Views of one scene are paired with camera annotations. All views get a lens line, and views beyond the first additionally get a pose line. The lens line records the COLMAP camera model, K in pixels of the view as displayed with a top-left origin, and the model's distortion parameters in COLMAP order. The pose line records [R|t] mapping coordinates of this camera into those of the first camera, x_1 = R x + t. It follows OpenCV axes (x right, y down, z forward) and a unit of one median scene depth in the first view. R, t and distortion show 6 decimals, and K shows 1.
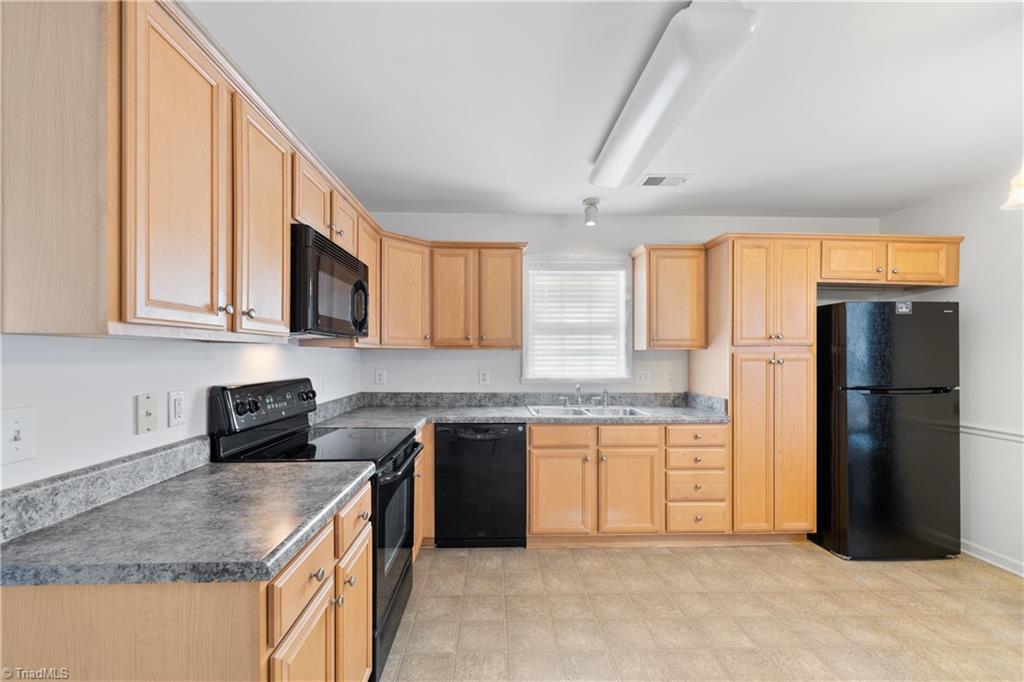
lens RADIAL K [[430.5, 0, 501.9], [0, 430.5, 354.4], [0, 0, 1]] dist [0.000486, 0.000185]
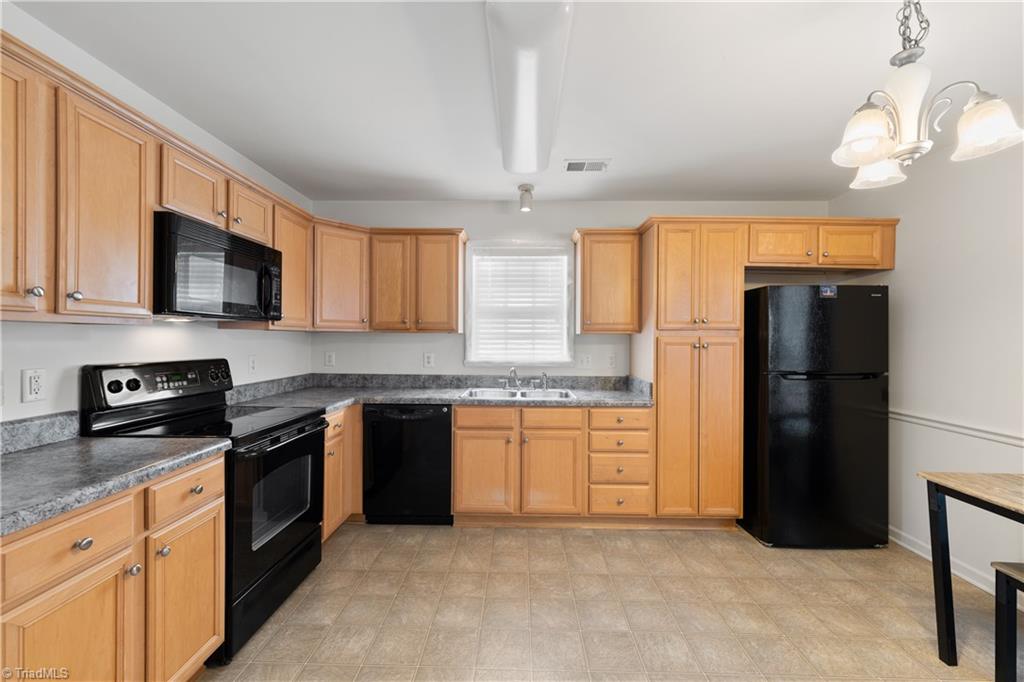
lens RADIAL K [[418.0, 0, 510.0], [0, 418.0, 338.9], [0, 0, 1]] dist [0.000625, -0.000170]
pose [[0.998830, 0.004306, -0.048173, 0.240454], [-0.004316, 0.999991, -0.000096, 0.002946], [0.048173, 0.000303, 0.998839, 0.012058]]
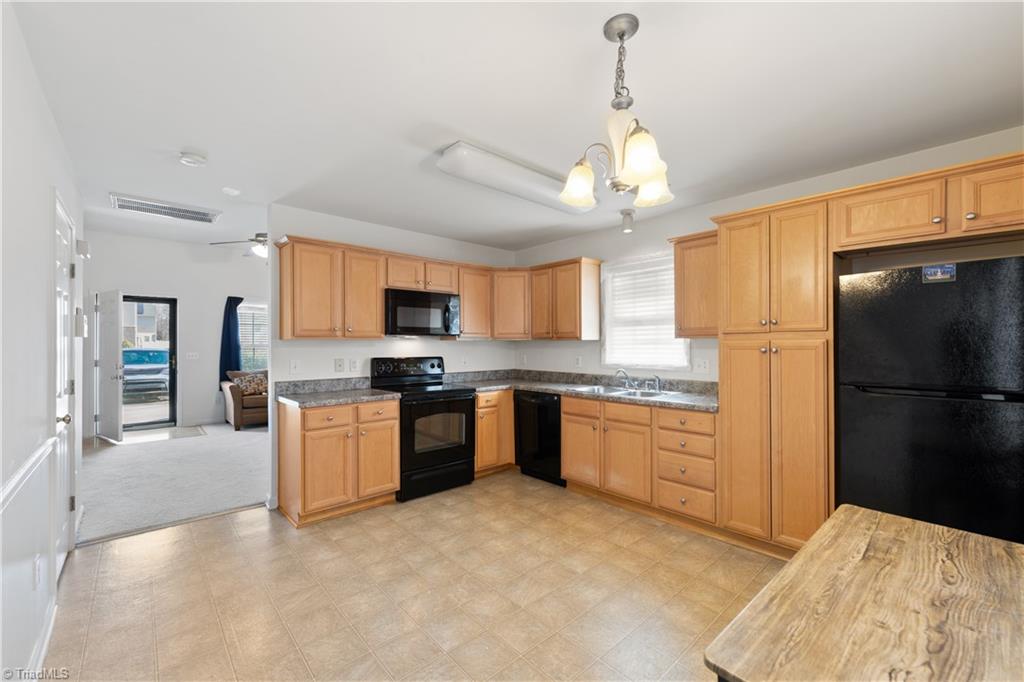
lens RADIAL K [[419.4, 0, 507.5], [0, 419.4, 343.7], [0, 0, 1]] dist [-0.000065, -0.000033]
pose [[0.642304, -0.006302, -0.766424, 0.950088], [0.005607, 0.999978, -0.003523, 0.003617], [0.766430, -0.002034, 0.642325, 0.026756]]
